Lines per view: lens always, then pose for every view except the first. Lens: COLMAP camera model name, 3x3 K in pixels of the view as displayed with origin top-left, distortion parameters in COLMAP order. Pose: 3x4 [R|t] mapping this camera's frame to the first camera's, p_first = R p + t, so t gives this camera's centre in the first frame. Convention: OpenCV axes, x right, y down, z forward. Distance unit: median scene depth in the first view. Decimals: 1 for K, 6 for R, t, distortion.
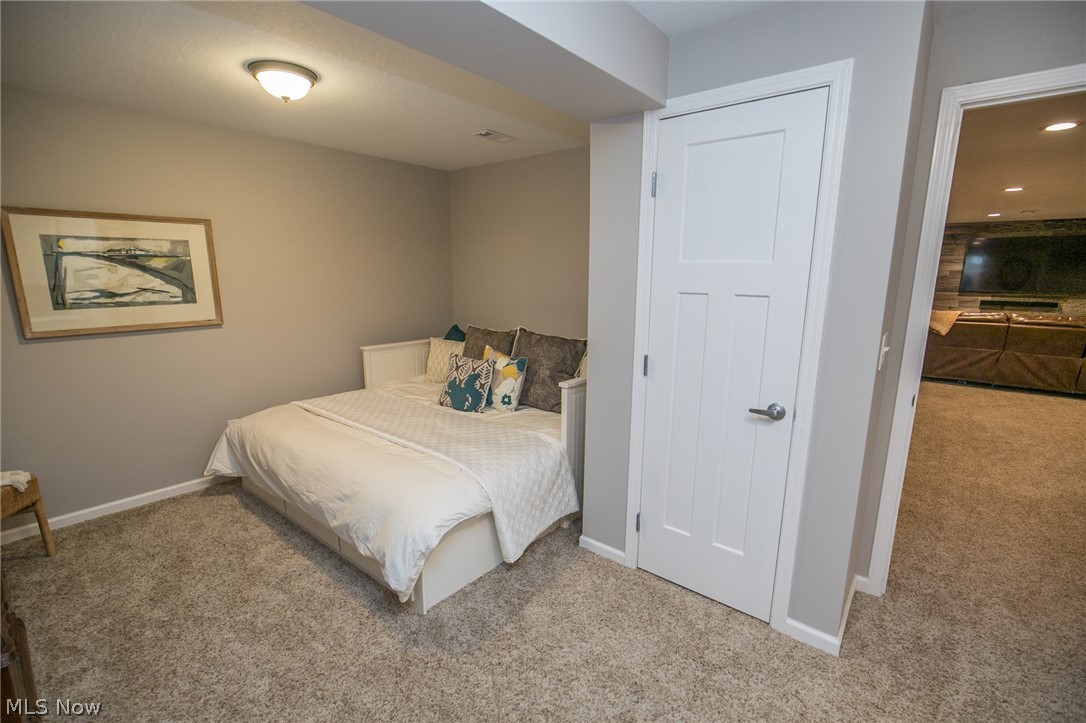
lens RADIAL K [[486.9, 0, 546.3], [0, 486.9, 366.8], [0, 0, 1]] dist [-0.016194, 0.002037]
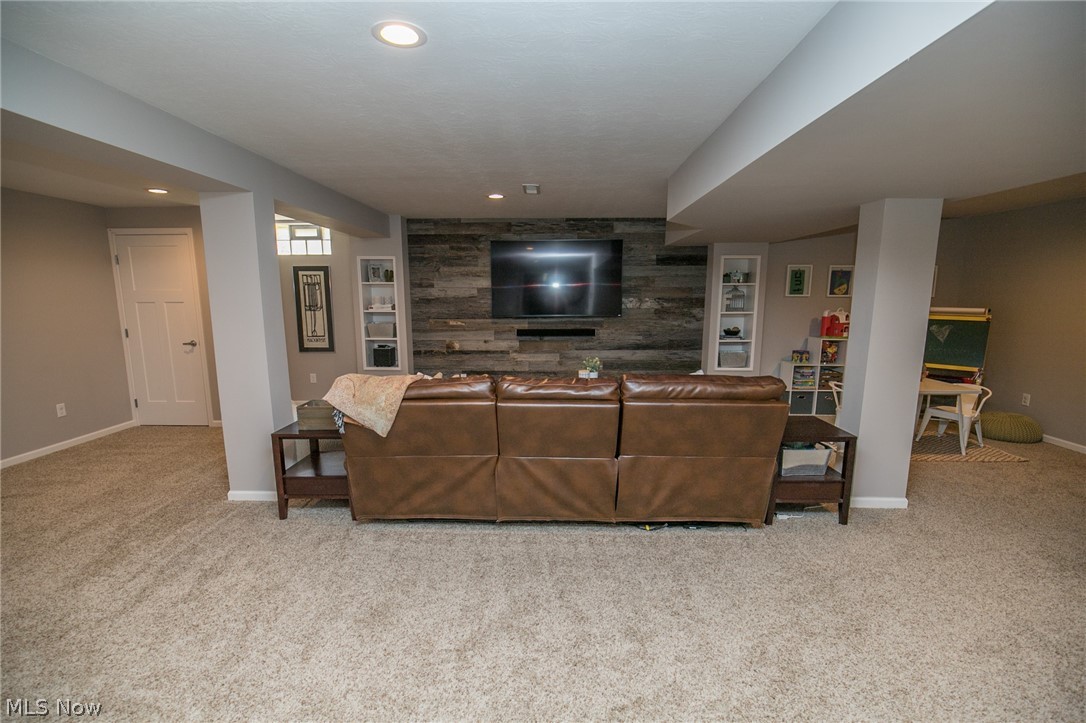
lens RADIAL K [[486.9, 0, 540.7], [0, 486.9, 364.6], [0, 0, 1]] dist [-0.016194, 0.002037]
pose [[0.791860, -0.100031, 0.602454, 0.677239], [0.125165, 0.992136, 0.000218, -0.112124], [-0.597738, 0.075234, 0.798153, 0.564862]]
